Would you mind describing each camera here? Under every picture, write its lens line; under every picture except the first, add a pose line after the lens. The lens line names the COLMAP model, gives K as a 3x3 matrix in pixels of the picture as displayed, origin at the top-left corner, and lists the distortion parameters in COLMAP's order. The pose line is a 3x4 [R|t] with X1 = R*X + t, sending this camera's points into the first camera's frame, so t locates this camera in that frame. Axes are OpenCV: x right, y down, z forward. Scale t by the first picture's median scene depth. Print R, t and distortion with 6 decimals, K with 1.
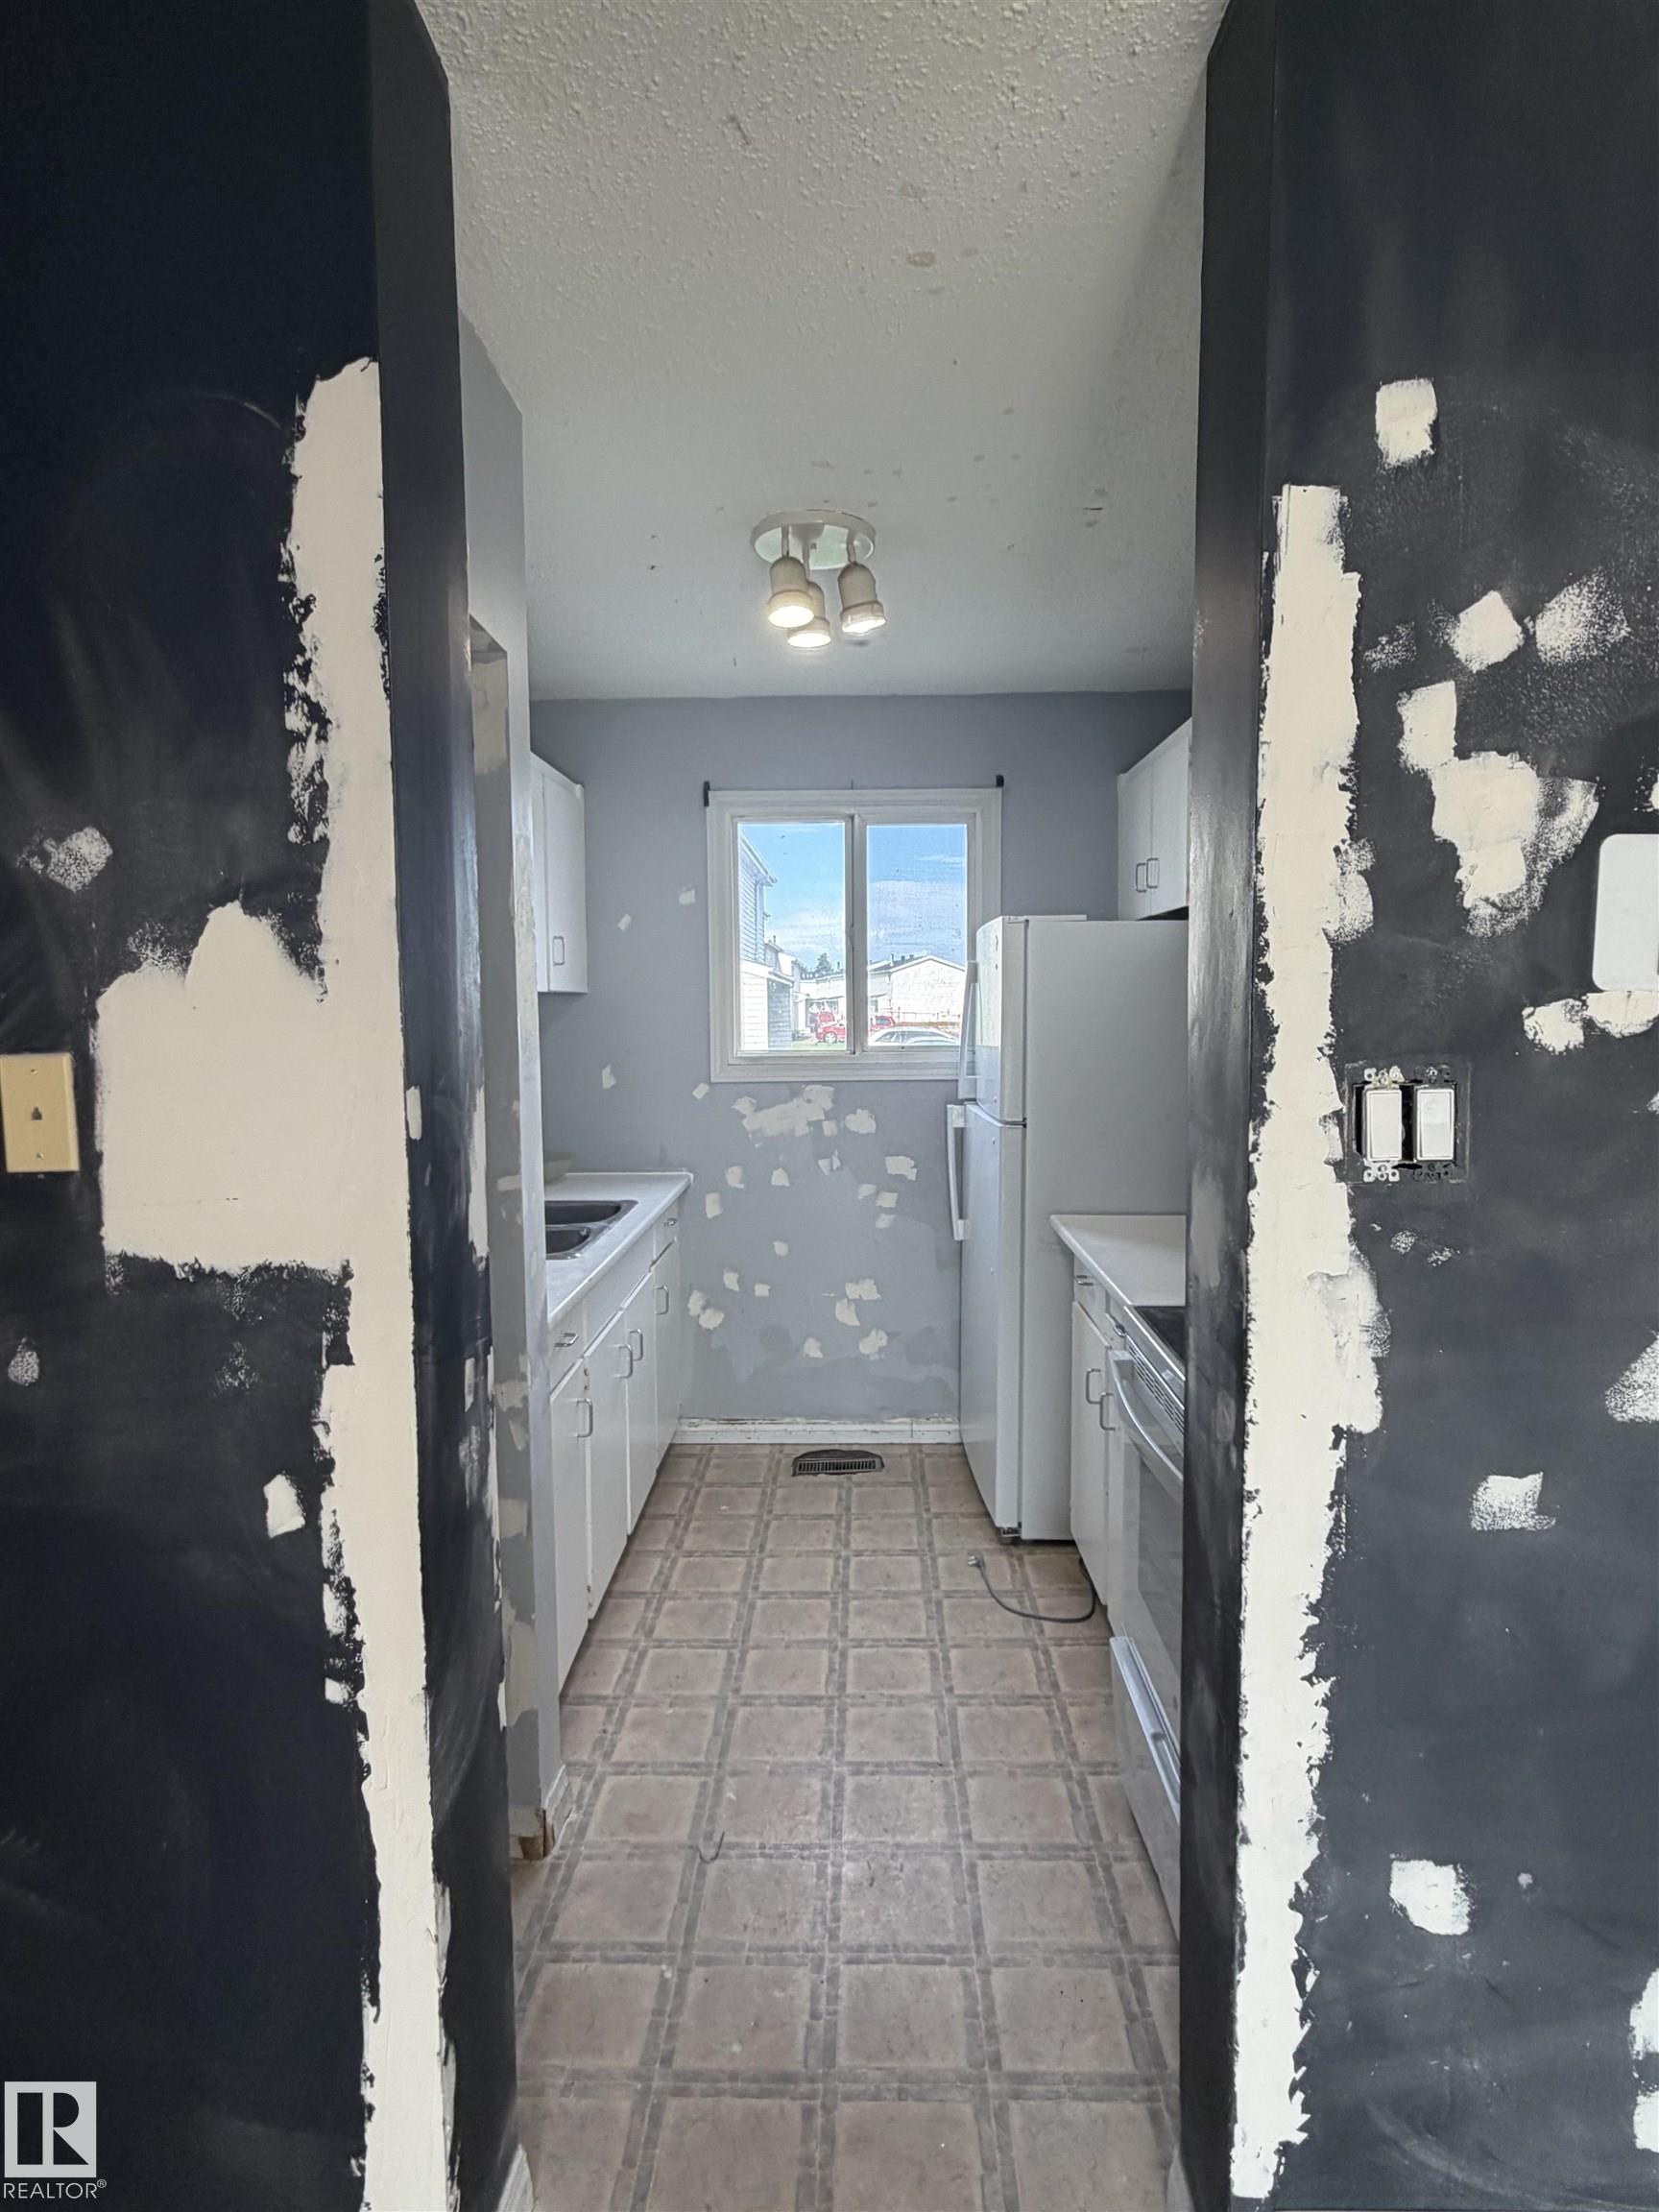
lens RADIAL K [[1219.6, 0, 828.6], [0, 1219.6, 1099.0], [0, 0, 1]] dist [0.005548, -0.000828]
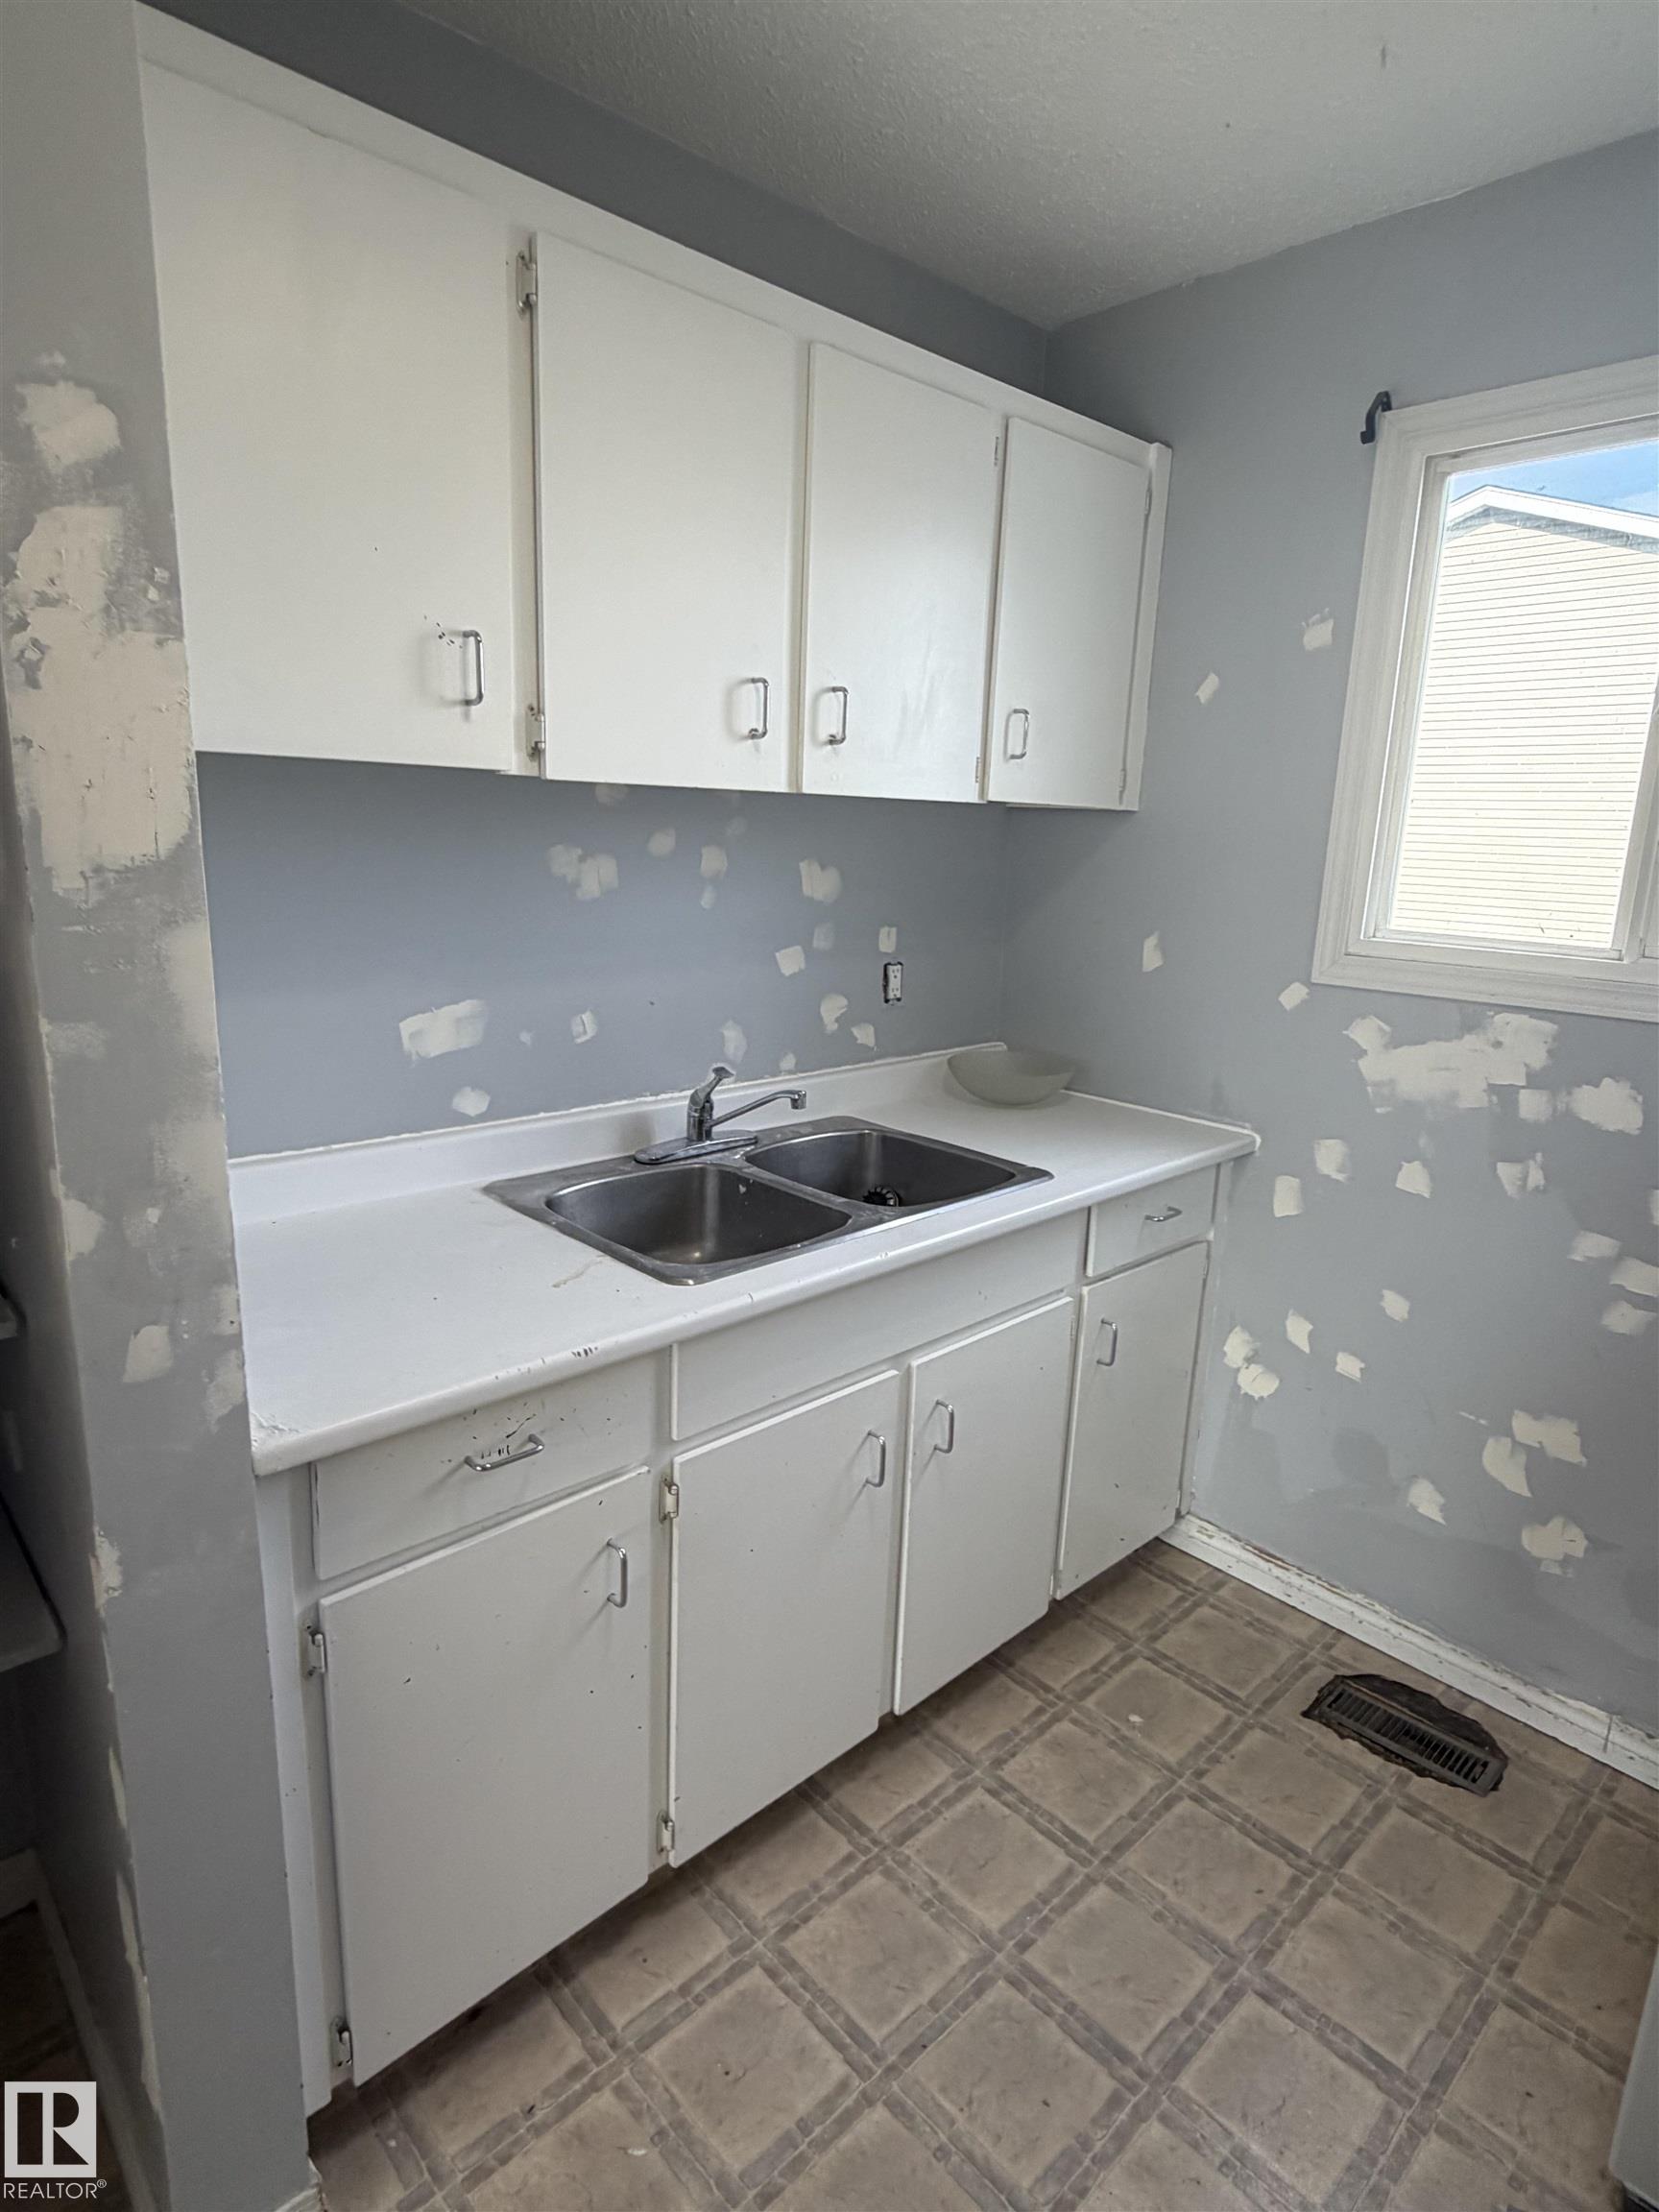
lens RADIAL K [[1219.6, 0, 822.4], [0, 1219.6, 1093.8], [0, 0, 1]] dist [0.005548, -0.000828]
pose [[0.711155, 0.189258, -0.677082, 0.130289], [-0.103313, 0.980761, 0.165630, -0.033004], [0.695402, -0.047838, 0.717027, 0.445810]]
